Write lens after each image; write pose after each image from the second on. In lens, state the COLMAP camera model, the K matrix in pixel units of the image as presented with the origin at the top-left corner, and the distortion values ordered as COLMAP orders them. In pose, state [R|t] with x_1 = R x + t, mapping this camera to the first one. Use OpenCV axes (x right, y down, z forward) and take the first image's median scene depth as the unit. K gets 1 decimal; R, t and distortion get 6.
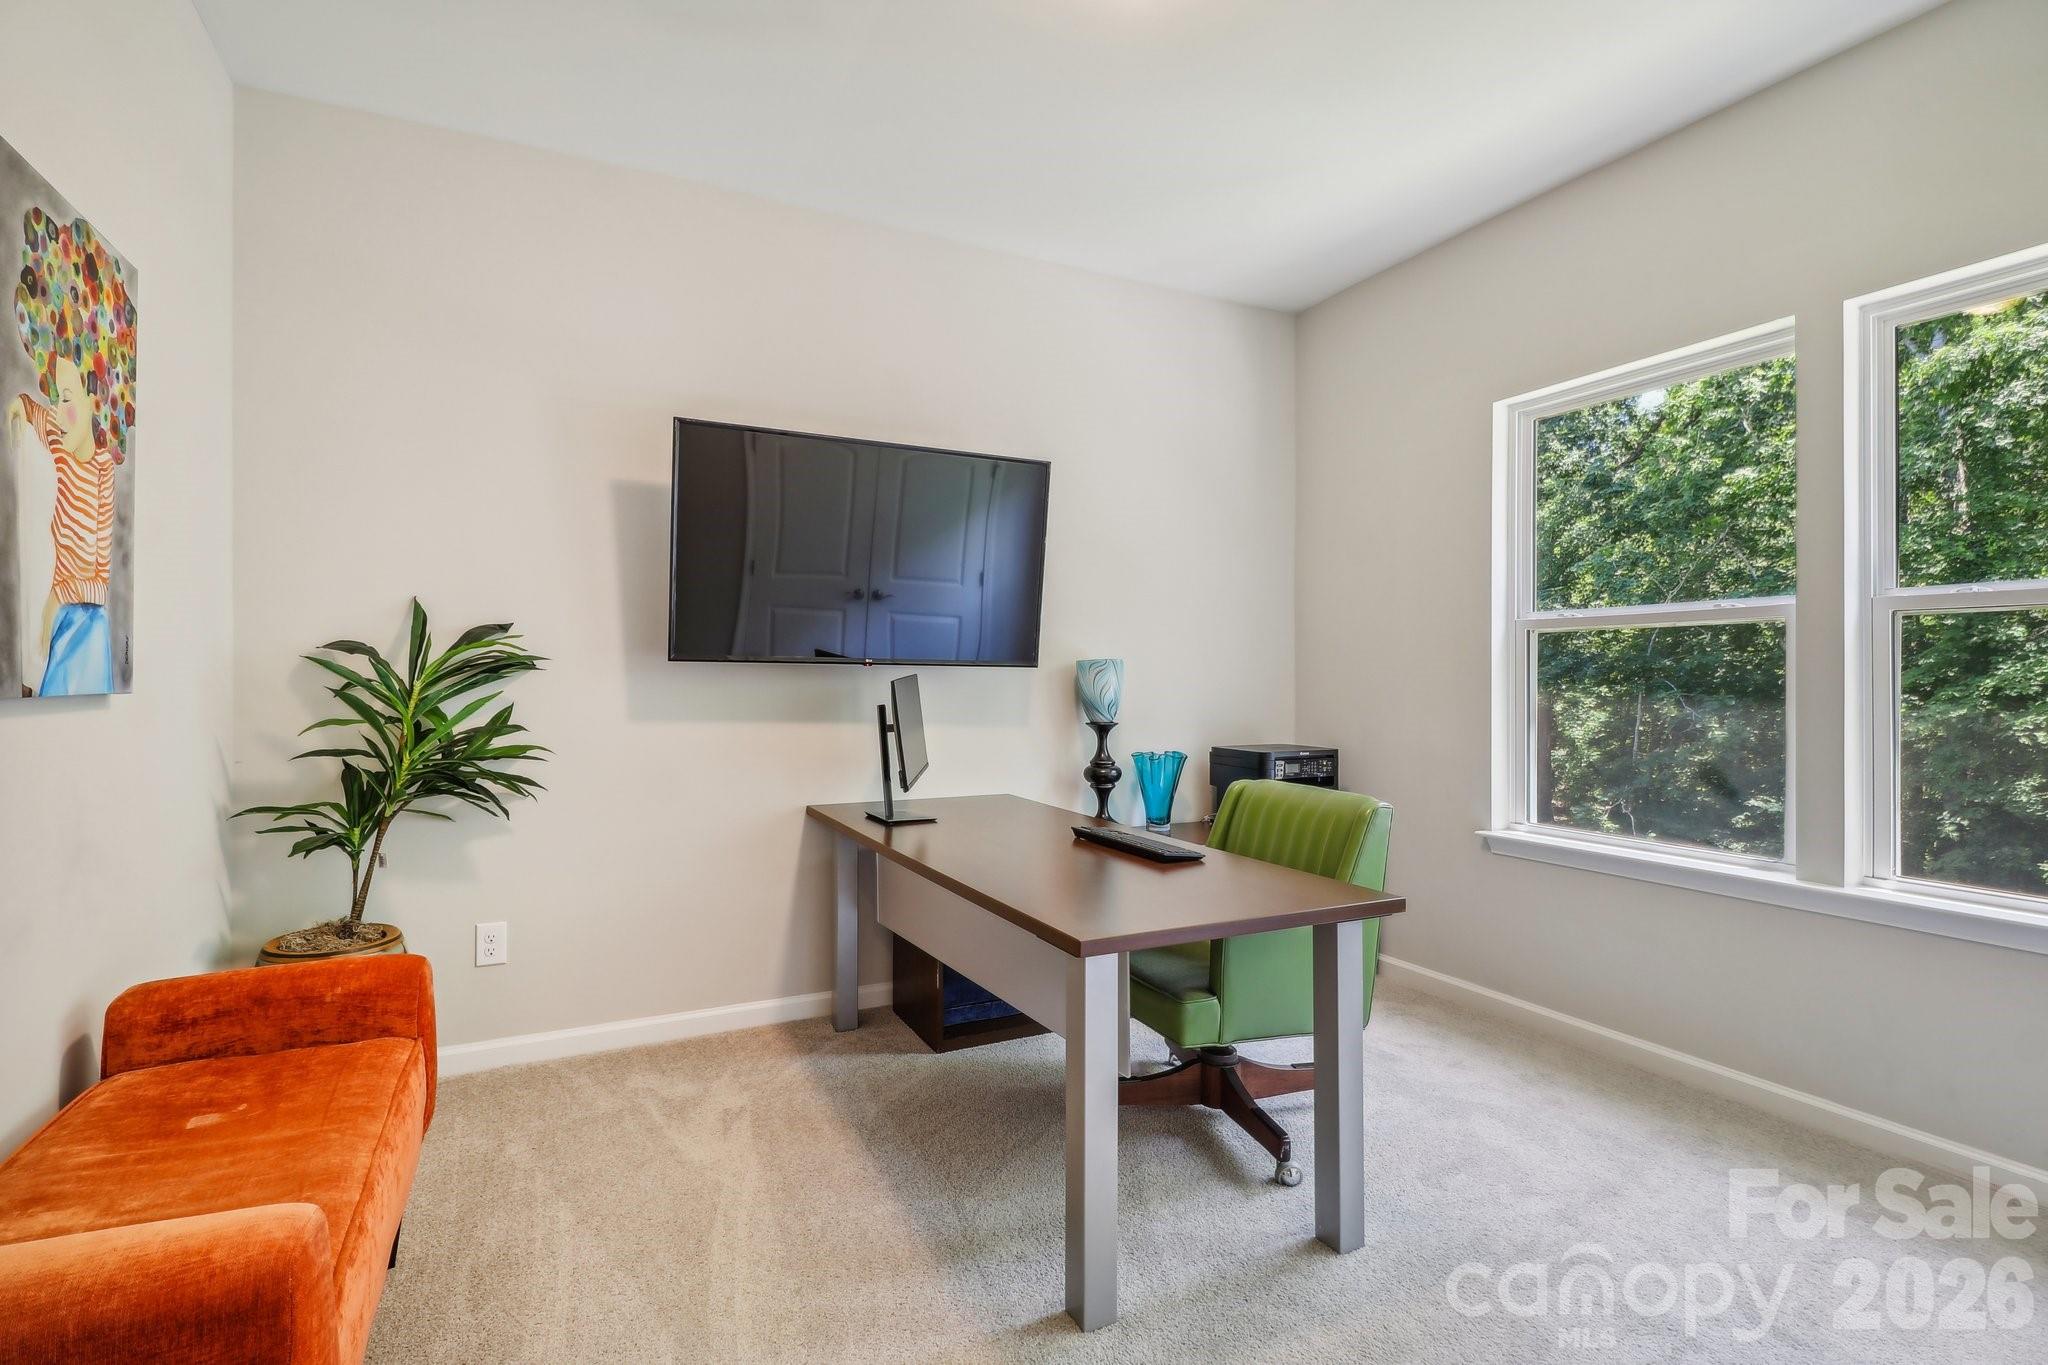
lens RADIAL K [[955.7, 0, 1012.7], [0, 955.7, 670.4], [0, 0, 1]] dist [0.013479, -0.013463]
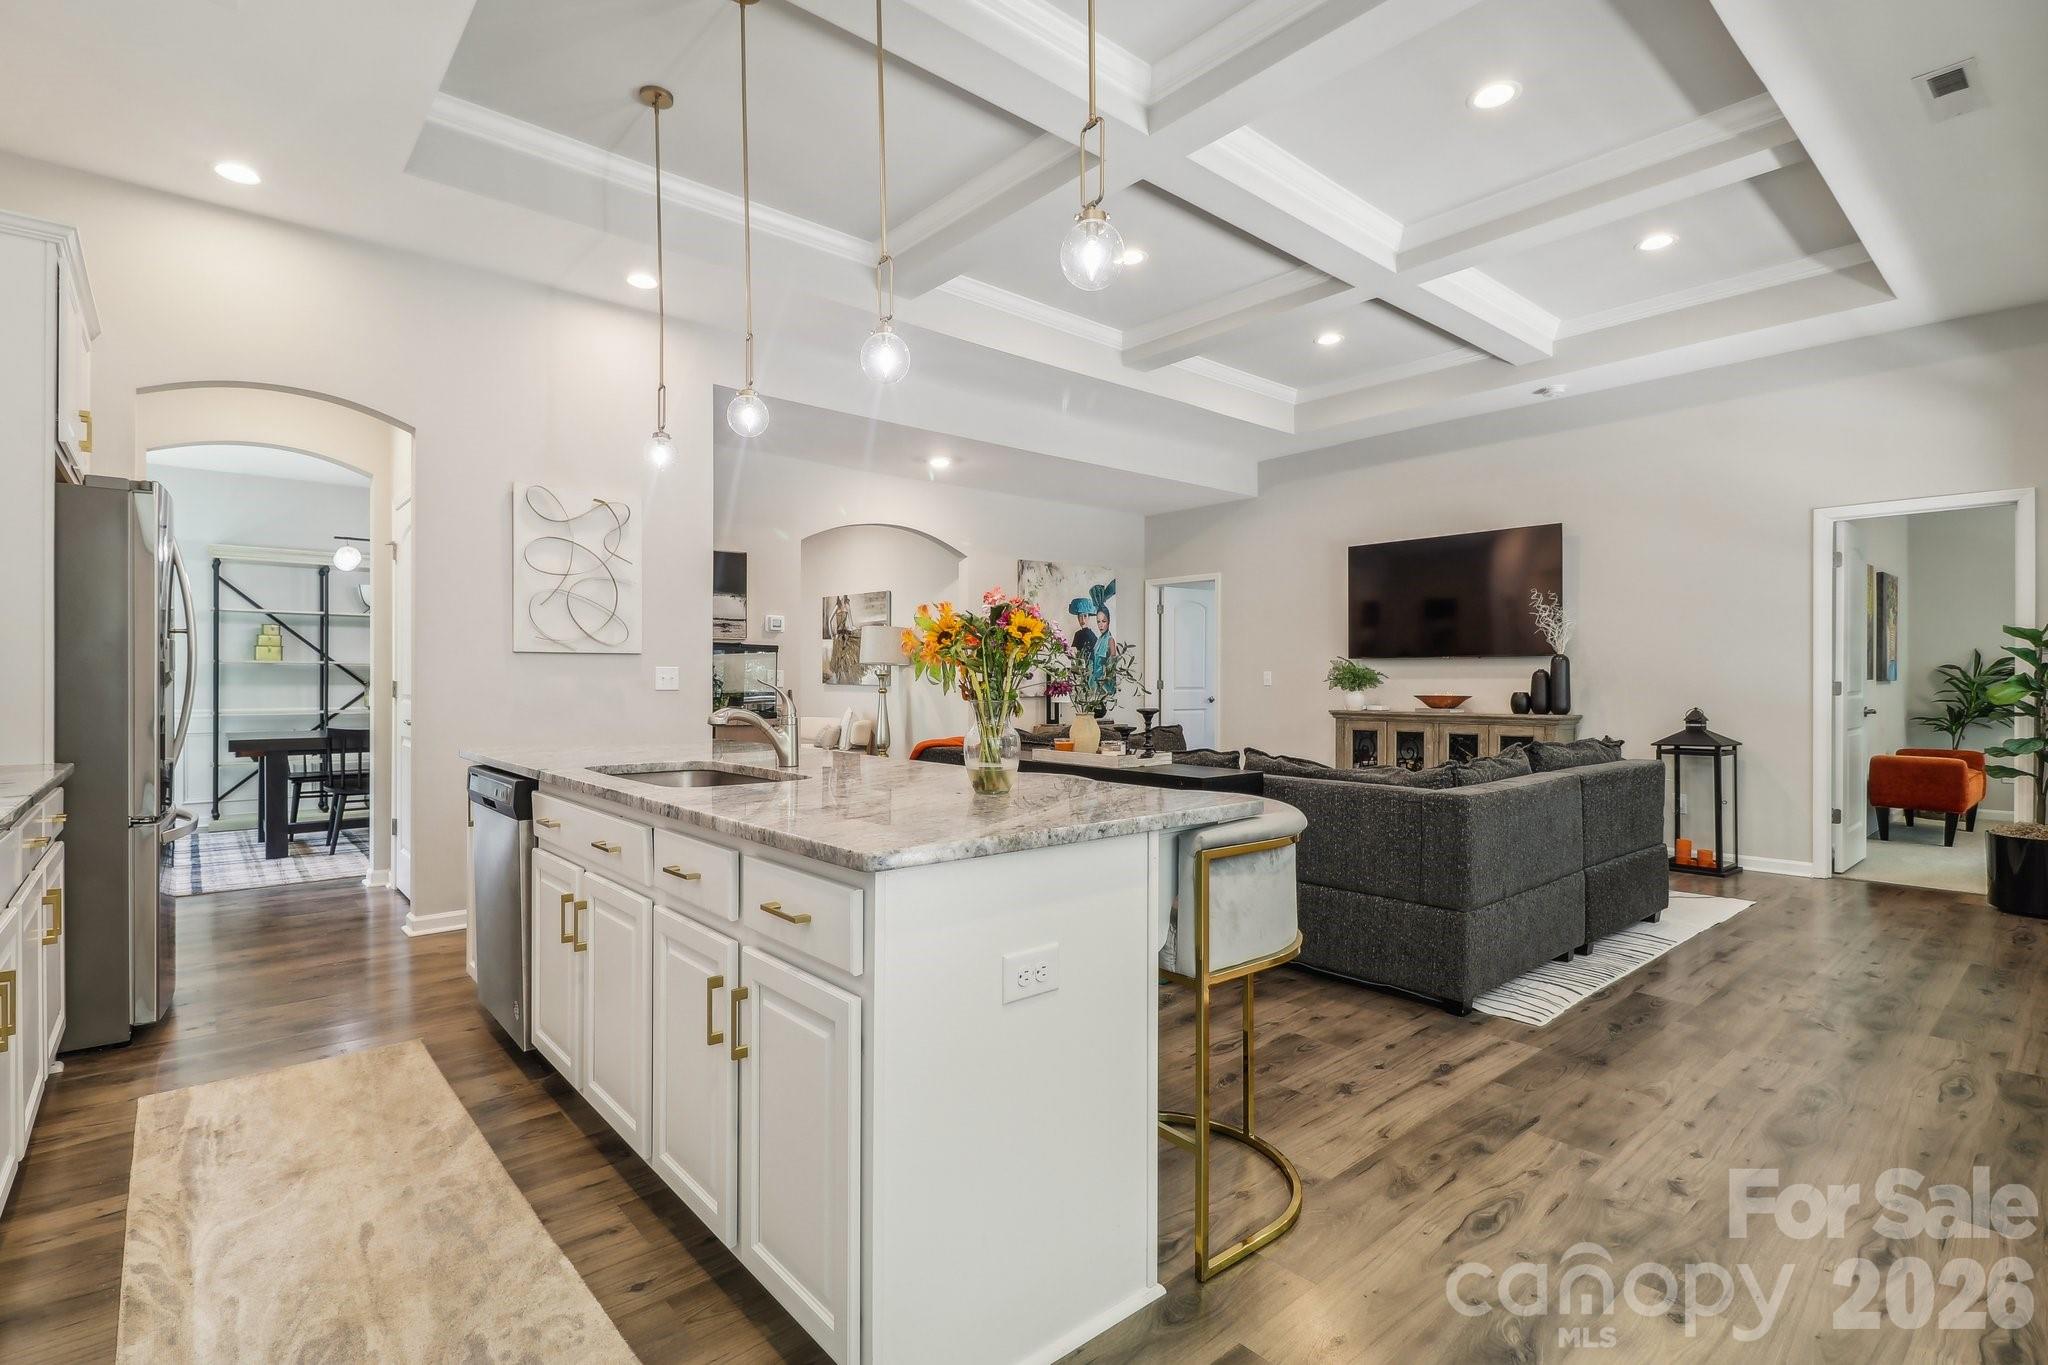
lens RADIAL K [[955.7, 0, 1008.7], [0, 955.7, 676.1], [0, 0, 1]] dist [0.013479, -0.013463]
pose [[0.239151, 0.003661, -0.970975, 1.502109], [-0.001819, 0.999993, 0.003323, 0.000806], [0.970981, 0.000972, 0.239156, -2.566404]]
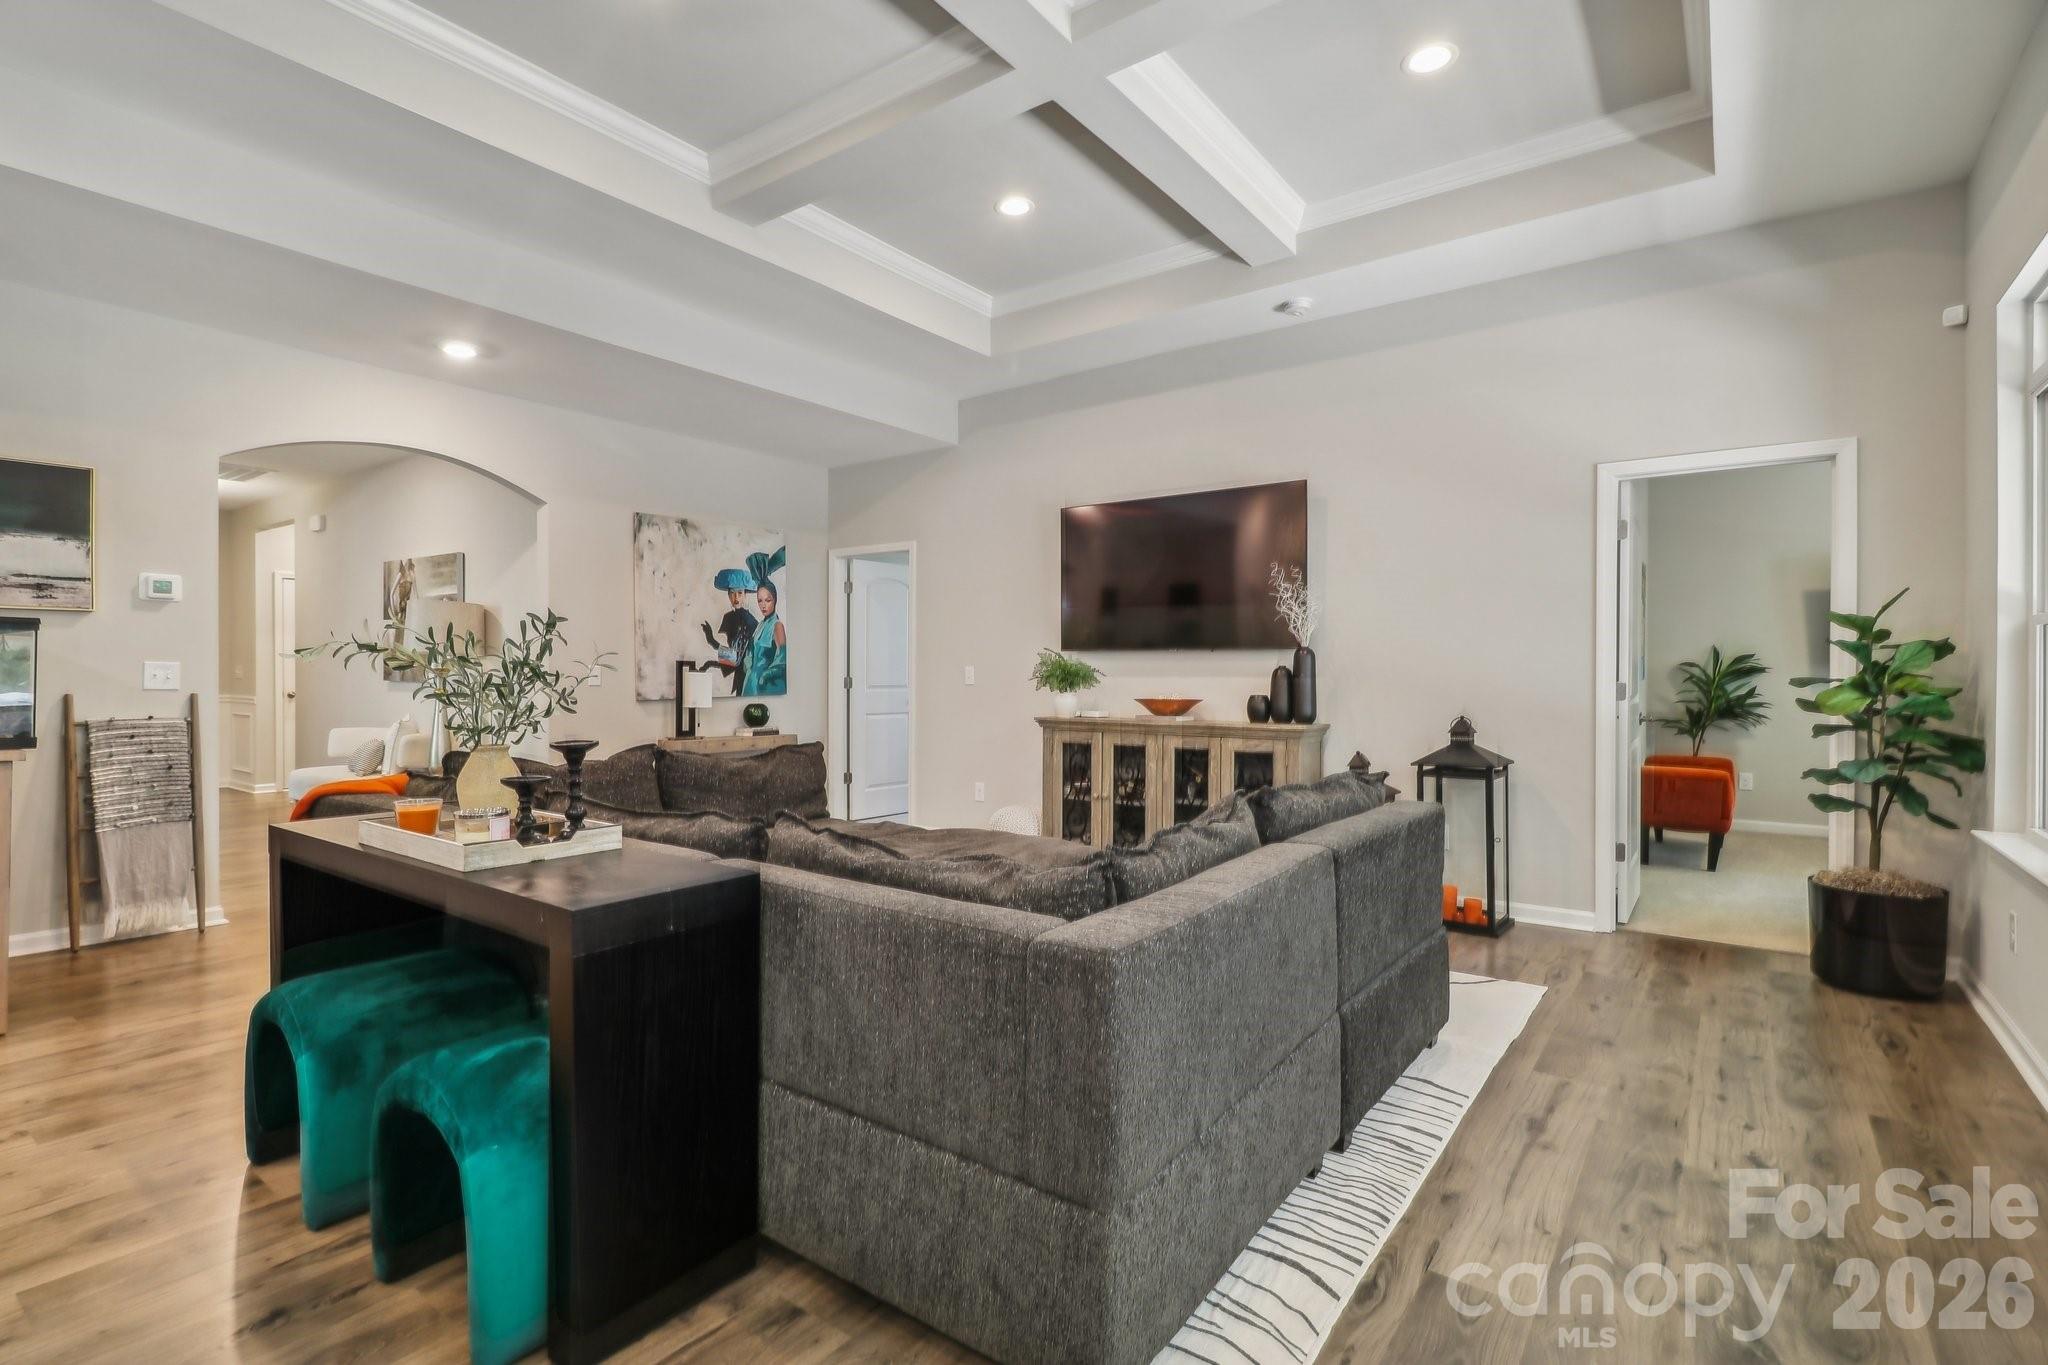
lens RADIAL K [[955.7, 0, 1013.6], [0, 955.7, 669.5], [0, 0, 1]] dist [0.013479, -0.013463]
pose [[0.450755, 0.004489, -0.892636, 0.897095], [-0.005308, 0.999983, 0.002349, -0.004995], [0.892632, 0.003679, 0.450771, -1.984011]]
